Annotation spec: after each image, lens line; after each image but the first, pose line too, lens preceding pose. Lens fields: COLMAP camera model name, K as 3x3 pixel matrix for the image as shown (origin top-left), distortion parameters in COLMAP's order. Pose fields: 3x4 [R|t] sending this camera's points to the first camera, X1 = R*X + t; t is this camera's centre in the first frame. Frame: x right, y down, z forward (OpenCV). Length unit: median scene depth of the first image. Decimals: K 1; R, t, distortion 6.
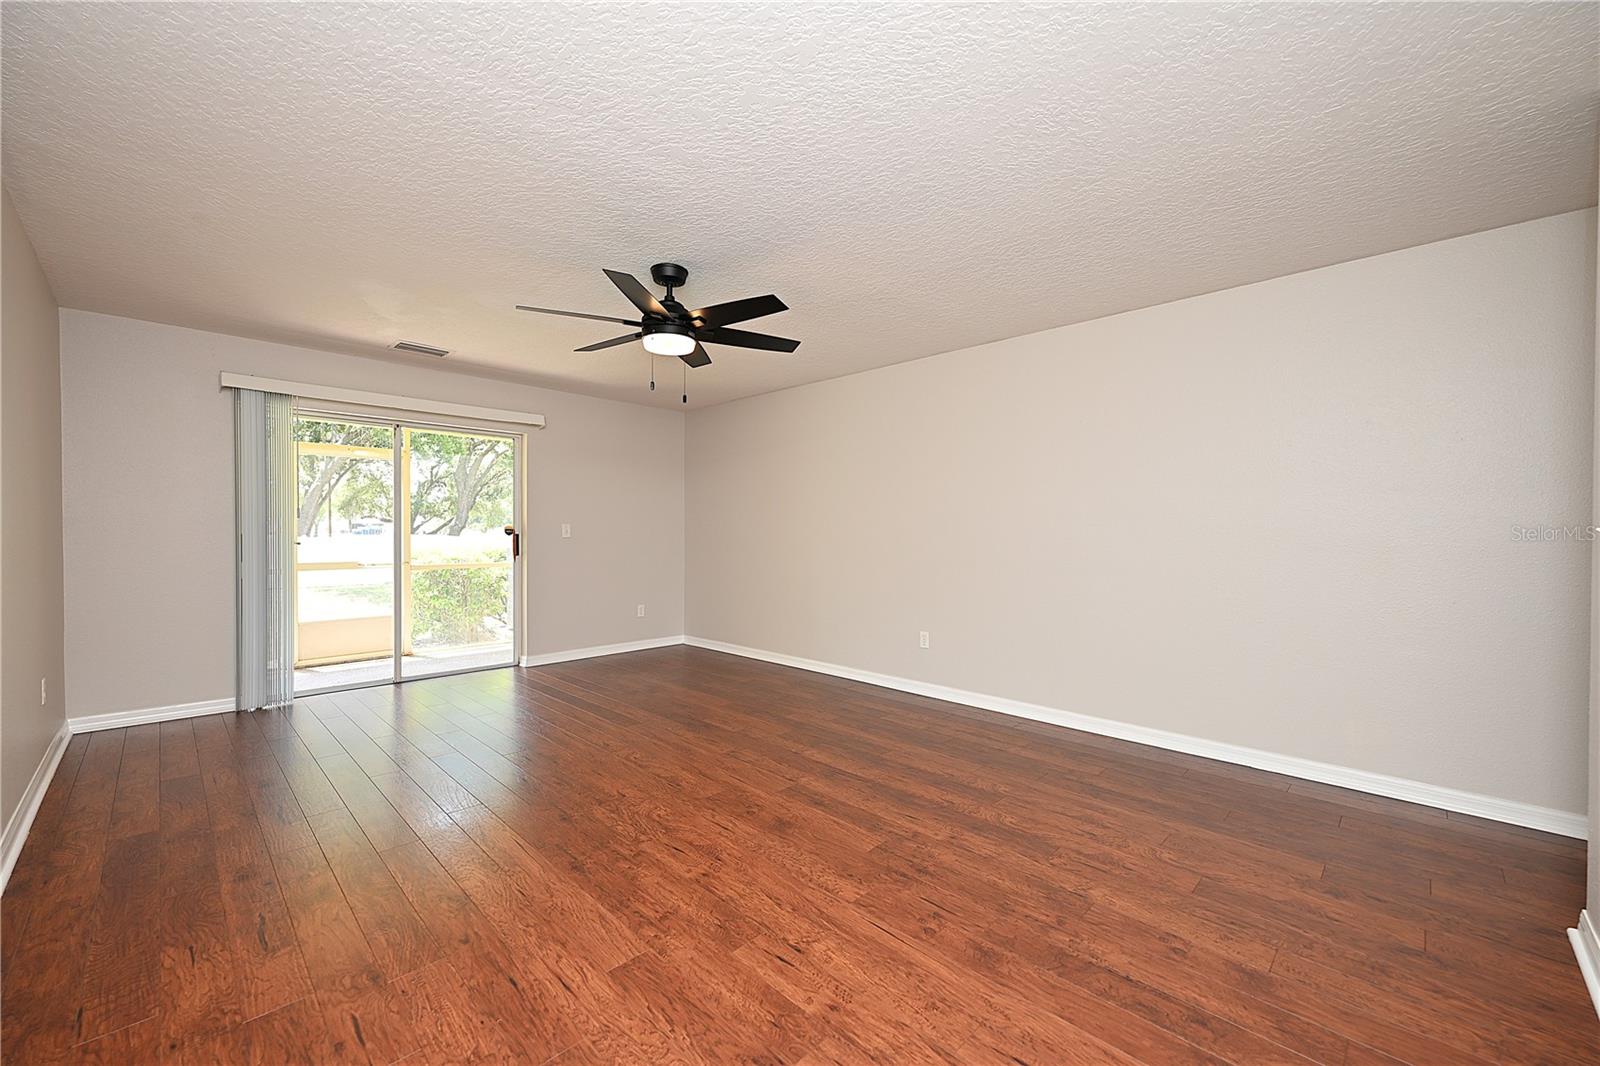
lens RADIAL K [[630.3, 0, 805.2], [0, 630.3, 534.6], [0, 0, 1]] dist [0.000336, -0.000177]
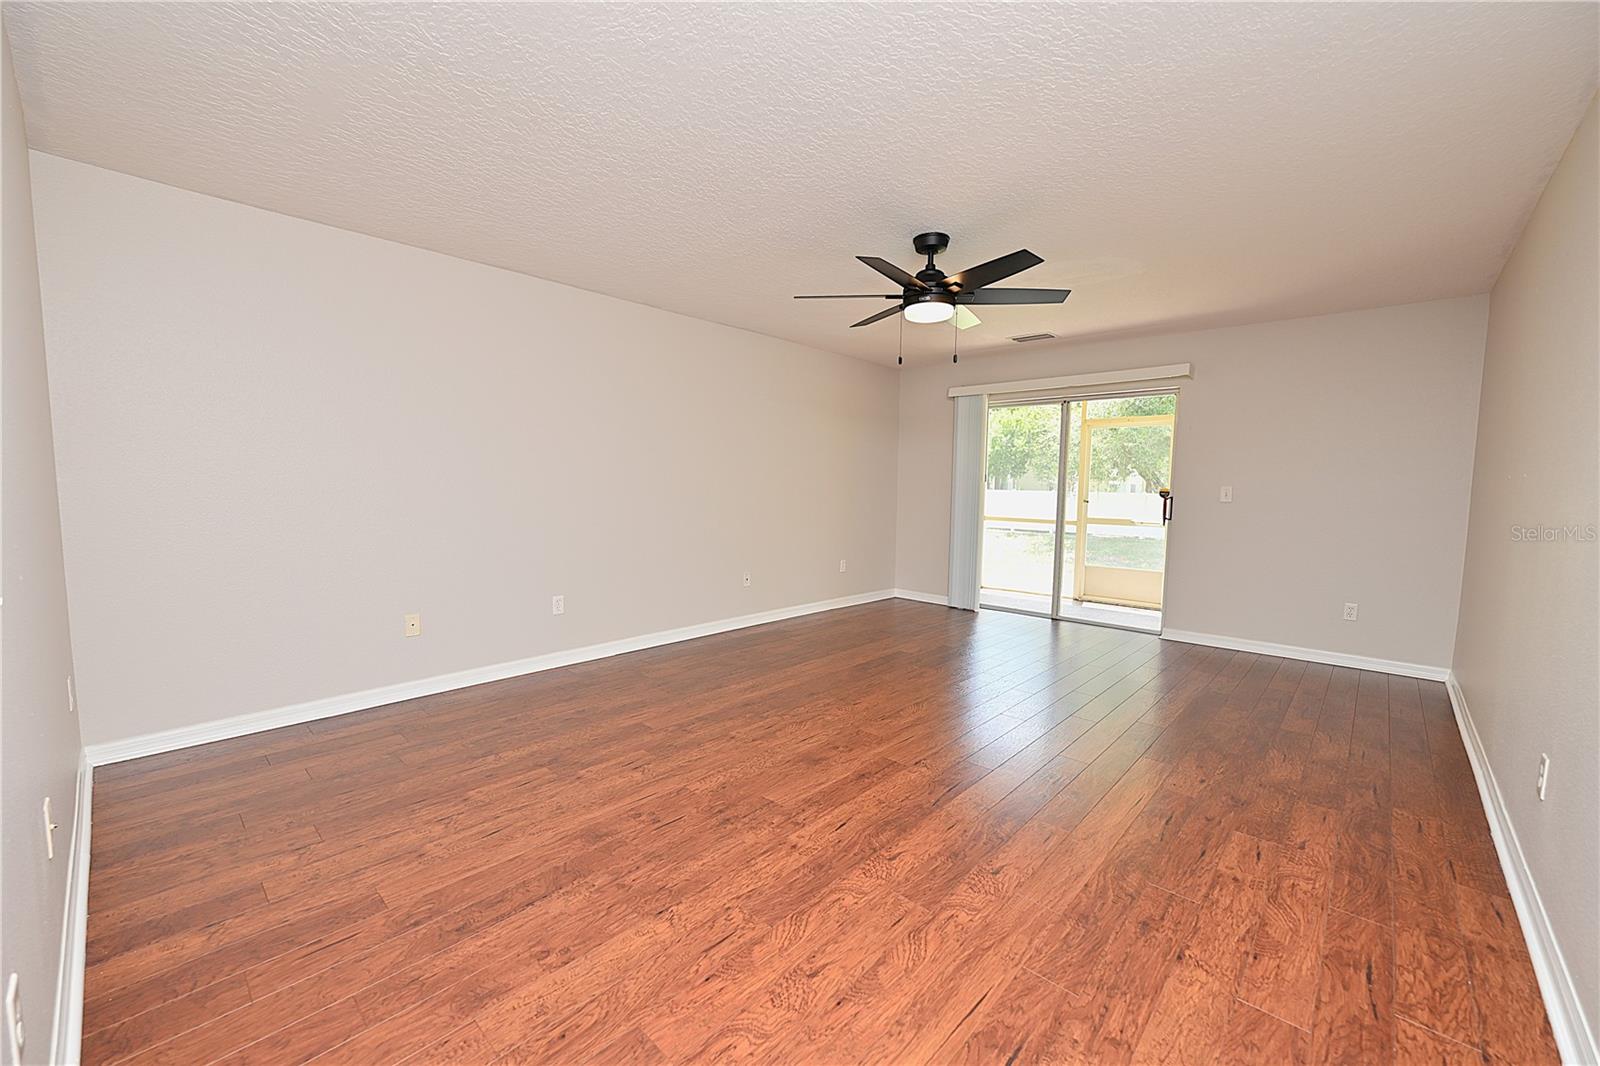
lens RADIAL K [[630.3, 0, 800.1], [0, 630.3, 535.3], [0, 0, 1]] dist [0.000336, -0.000177]
pose [[0.031475, 0.078528, -0.996415, 1.227098], [-0.017245, 0.996803, 0.078013, -0.021043], [0.999356, 0.014727, 0.032729, 1.114475]]
